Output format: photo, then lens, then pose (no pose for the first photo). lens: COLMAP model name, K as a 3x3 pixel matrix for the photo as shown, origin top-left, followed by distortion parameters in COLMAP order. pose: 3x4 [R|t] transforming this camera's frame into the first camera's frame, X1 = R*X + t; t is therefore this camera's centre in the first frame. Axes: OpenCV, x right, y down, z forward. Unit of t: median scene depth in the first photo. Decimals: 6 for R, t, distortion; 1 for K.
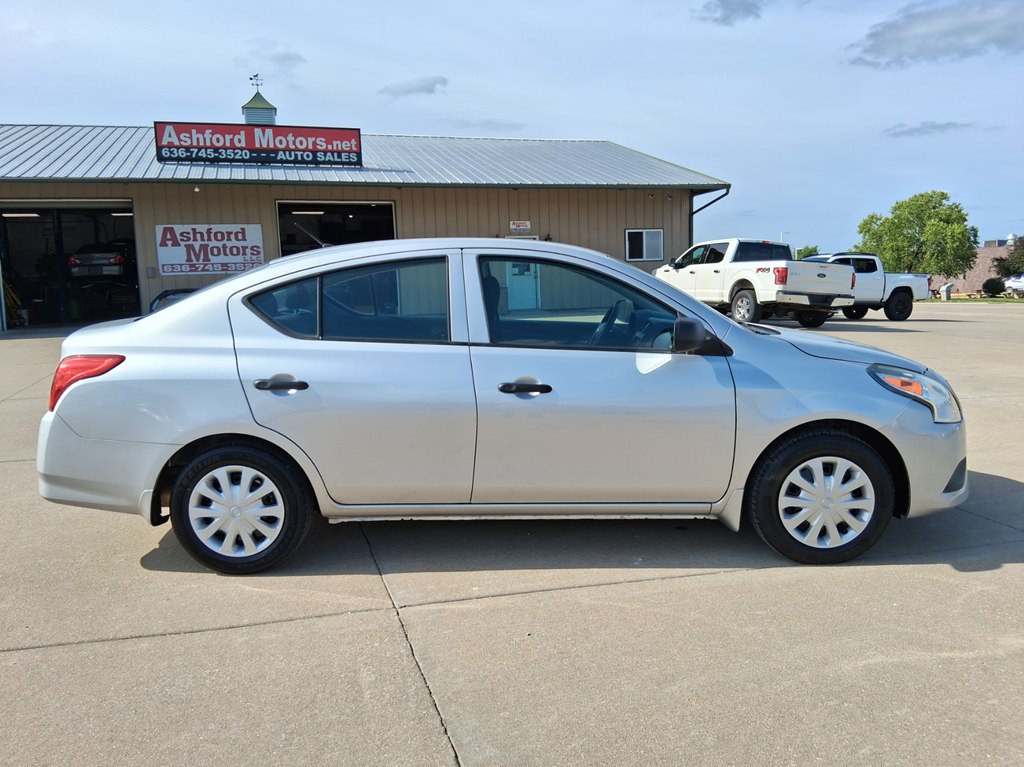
lens RADIAL K [[802.6, 0, 511.9], [0, 802.6, 404.1], [0, 0, 1]] dist [0.027882, -0.056650]
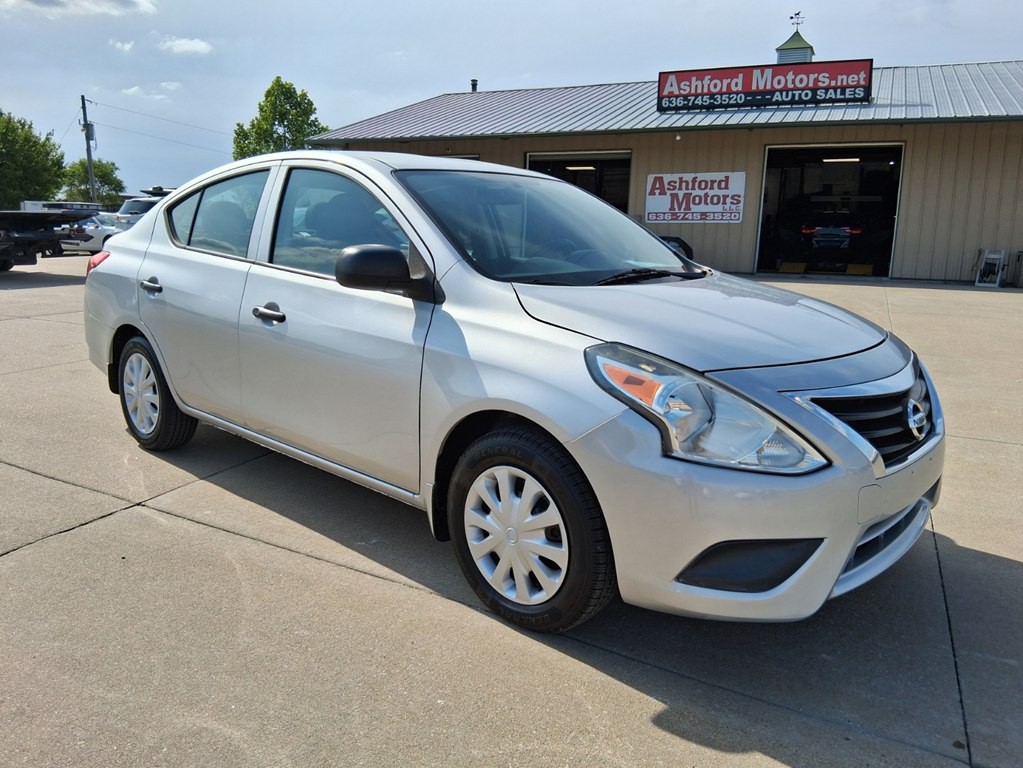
lens RADIAL K [[801.8, 0, 511.4], [0, 801.8, 404.6], [0, 0, 1]] dist [0.027882, -0.056650]
pose [[0.736203, 0.171317, -0.654717, 0.159895], [-0.138249, 0.985099, 0.102312, -0.009768], [0.662489, 0.015192, 0.748918, 0.102437]]
